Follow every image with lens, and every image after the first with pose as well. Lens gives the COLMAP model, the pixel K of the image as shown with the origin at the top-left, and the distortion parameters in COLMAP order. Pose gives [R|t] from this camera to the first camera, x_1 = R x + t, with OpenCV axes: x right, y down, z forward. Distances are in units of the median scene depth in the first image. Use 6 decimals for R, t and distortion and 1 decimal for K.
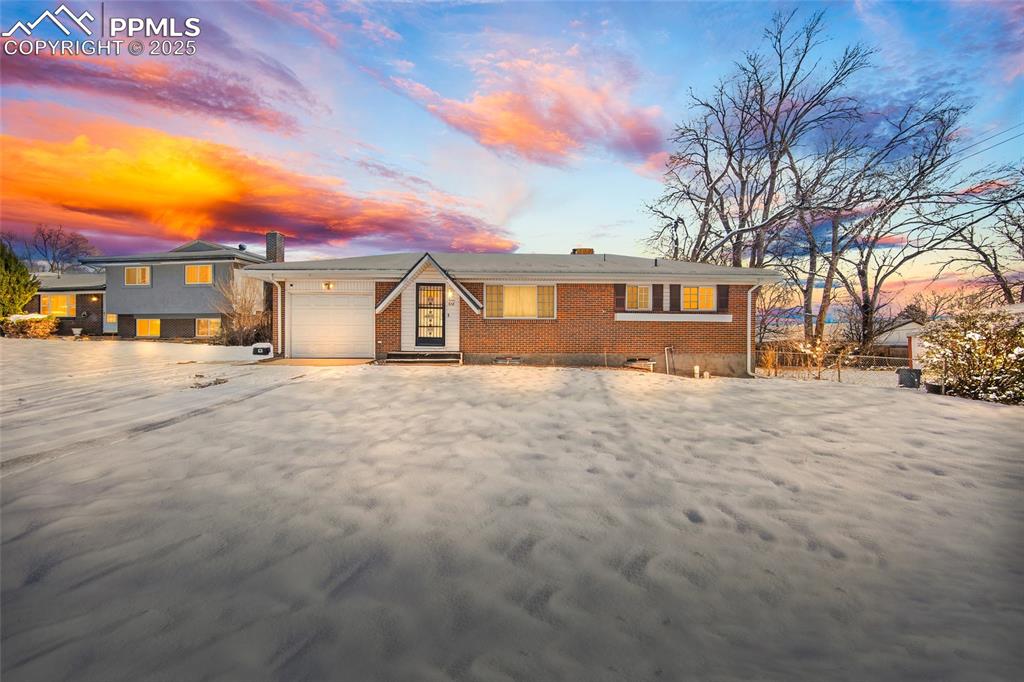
lens RADIAL K [[394.2, 0, 508.8], [0, 394.2, 342.6], [0, 0, 1]] dist [0.000561, -0.000027]
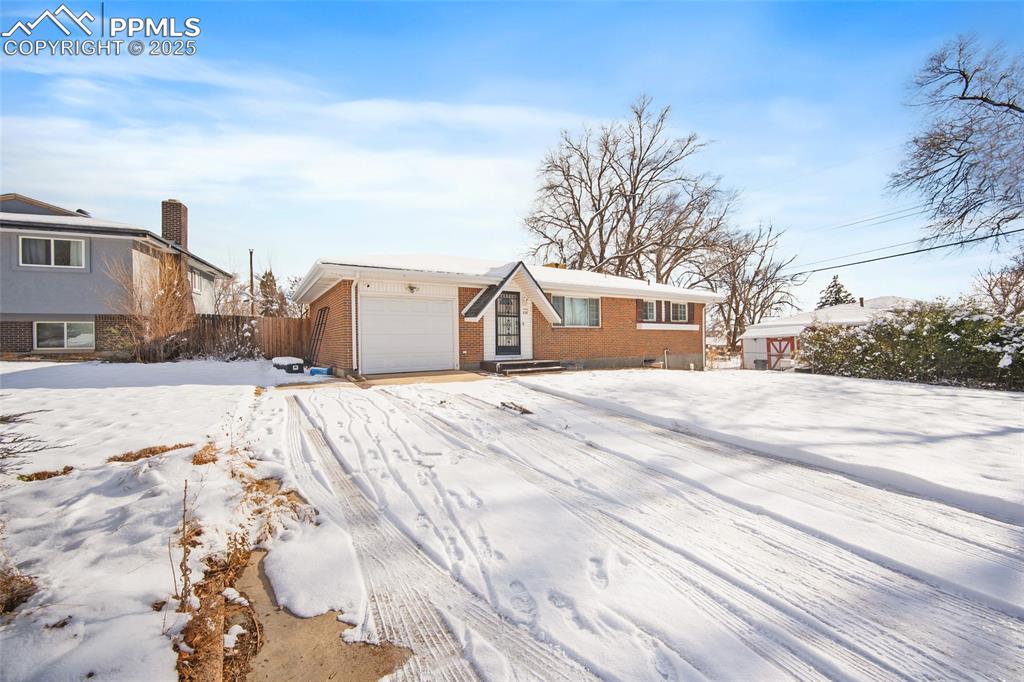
lens RADIAL K [[394.2, 0, 515.5], [0, 394.2, 342.0], [0, 0, 1]] dist [0.000561, -0.000027]
pose [[0.862889, -0.015118, 0.505168, -0.674718], [0.021636, 0.999741, -0.007039, -0.015667], [-0.504931, 0.017004, 0.862992, 0.139003]]
